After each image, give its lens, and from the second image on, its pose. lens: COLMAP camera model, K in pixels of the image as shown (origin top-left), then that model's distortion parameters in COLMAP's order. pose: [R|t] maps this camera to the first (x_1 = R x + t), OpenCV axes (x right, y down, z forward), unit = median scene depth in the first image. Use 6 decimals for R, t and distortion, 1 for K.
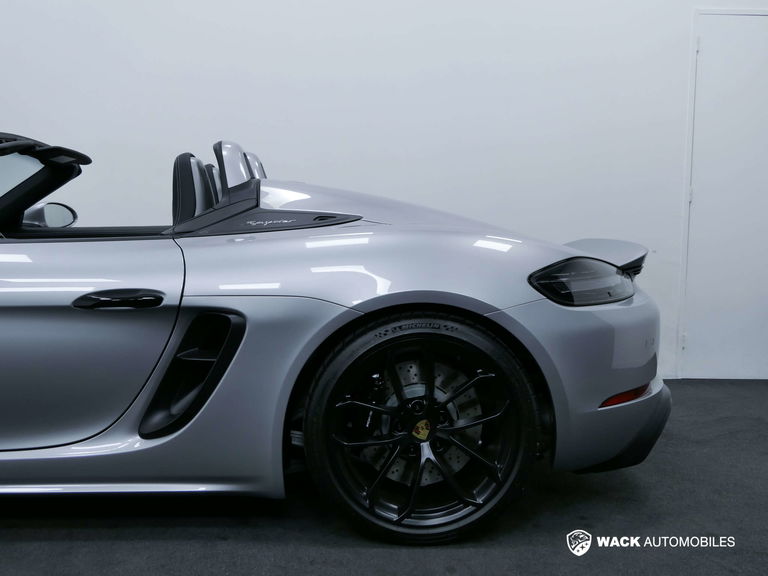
lens RADIAL K [[949.8, 0, 383.7], [0, 949.8, 284.6], [0, 0, 1]] dist [-0.039729, 0.000000]
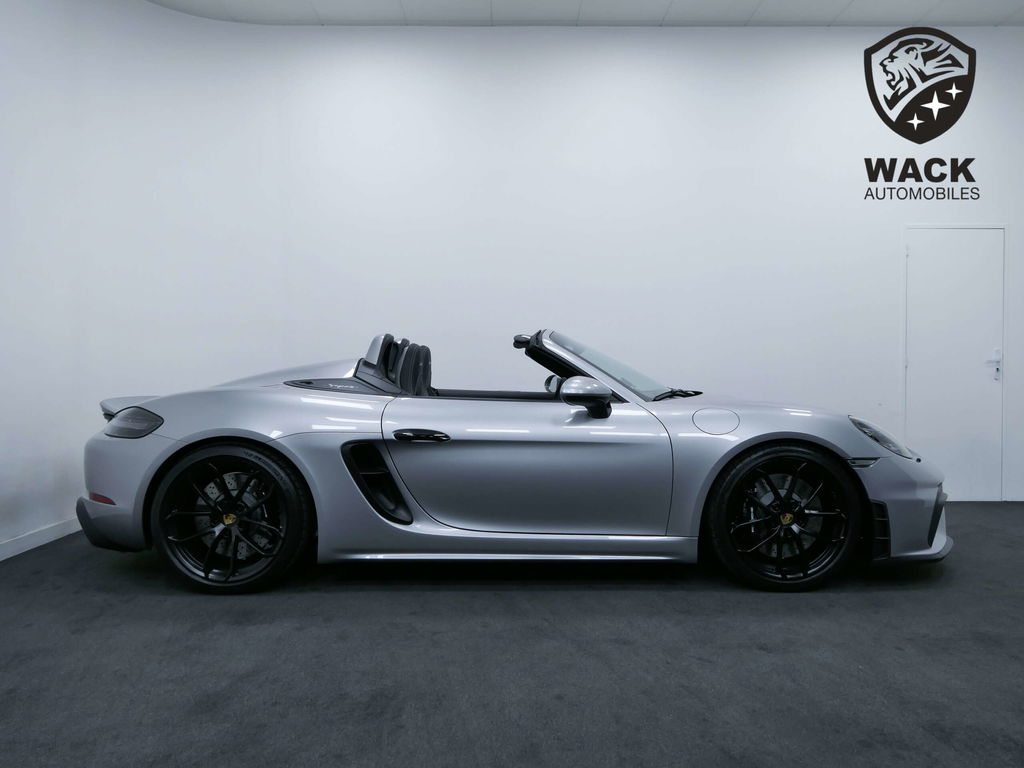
lens RADIAL K [[828.0, 0, 518.7], [0, 828.0, 374.7], [0, 0, 1]] dist [-0.014843, 0.013458]
pose [[0.999249, -0.014343, -0.036006, -0.198407], [0.011384, 0.996643, -0.081074, 0.014150], [0.037048, 0.080603, 0.996058, -0.203002]]
